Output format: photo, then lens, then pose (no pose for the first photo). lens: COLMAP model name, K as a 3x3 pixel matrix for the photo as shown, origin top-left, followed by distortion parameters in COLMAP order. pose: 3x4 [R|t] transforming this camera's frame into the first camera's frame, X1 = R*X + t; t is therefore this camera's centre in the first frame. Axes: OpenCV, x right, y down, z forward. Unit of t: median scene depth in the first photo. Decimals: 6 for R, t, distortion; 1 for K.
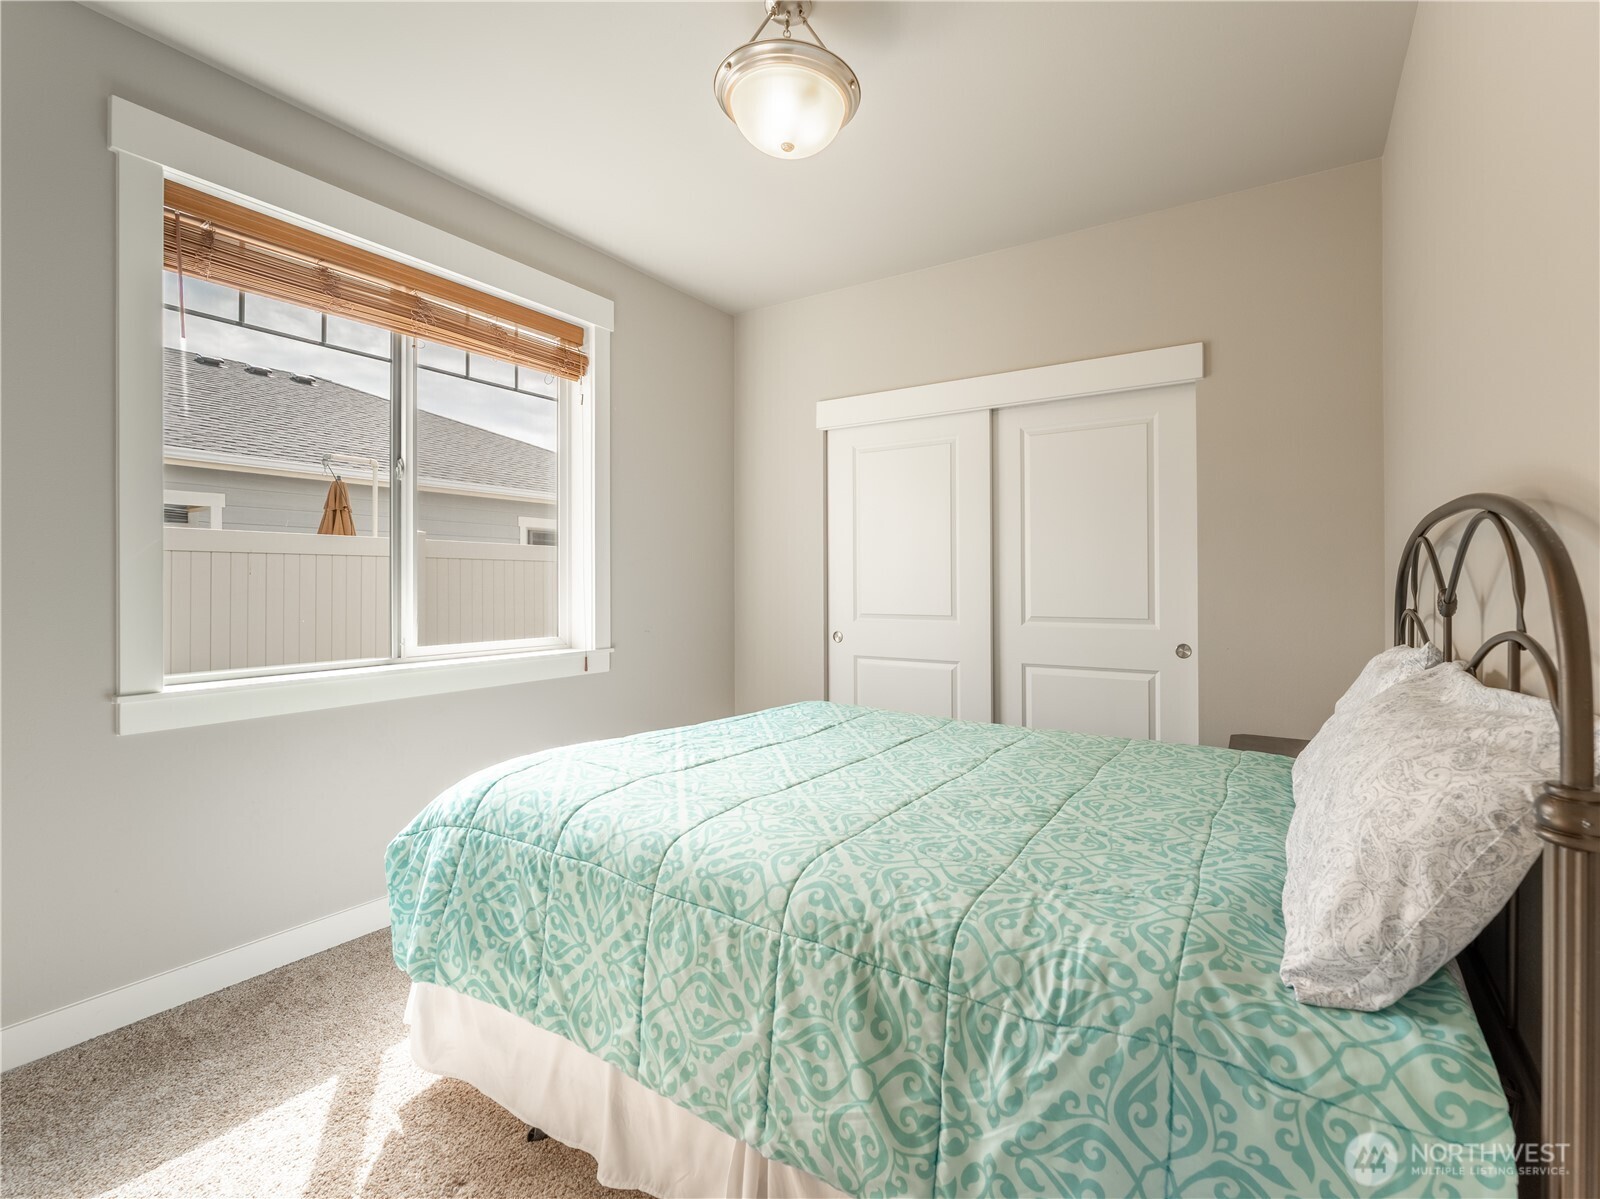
lens RADIAL K [[737.0, 0, 799.0], [0, 737.0, 586.7], [0, 0, 1]] dist [-0.005064, -0.000105]
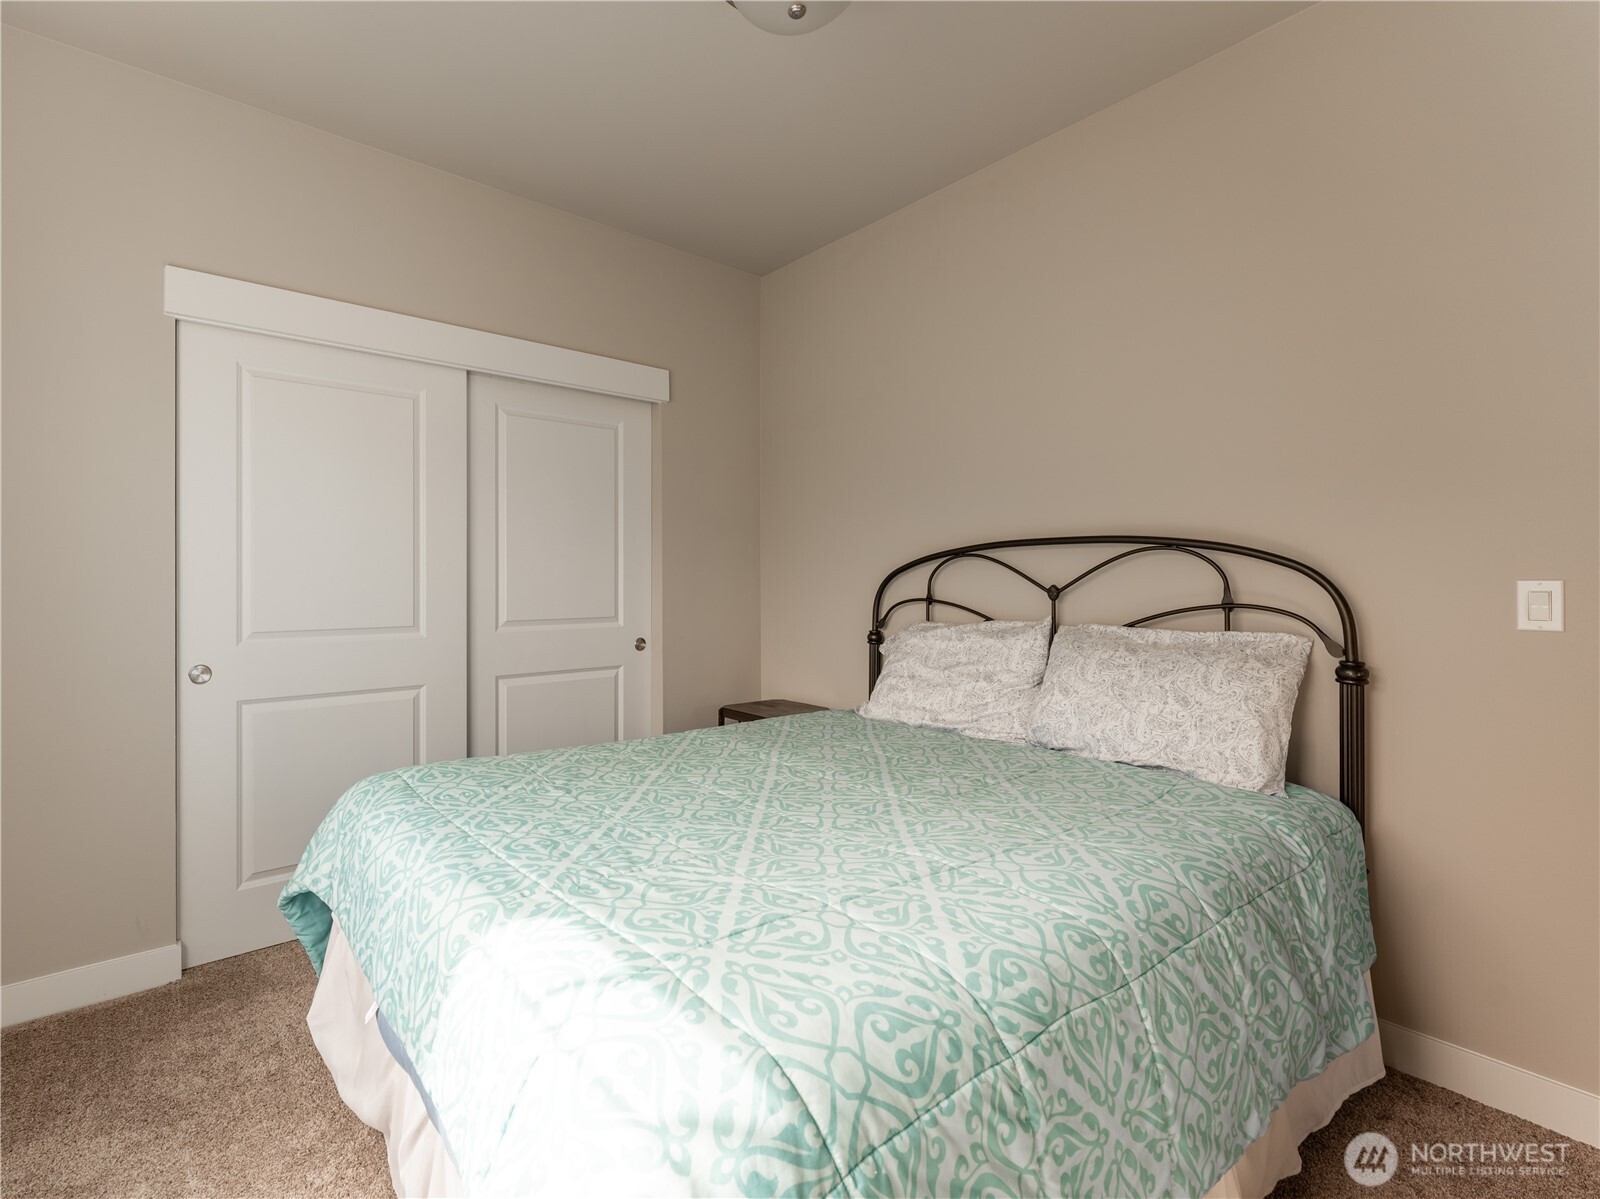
lens RADIAL K [[737.0, 0, 749.5], [0, 737.0, 582.5], [0, 0, 1]] dist [-0.005064, -0.000105]
pose [[0.319041, -0.002316, 0.947738, -0.909442], [0.007041, 0.999975, 0.000073, -0.006989], [-0.947715, 0.006650, 0.319049, 0.977016]]
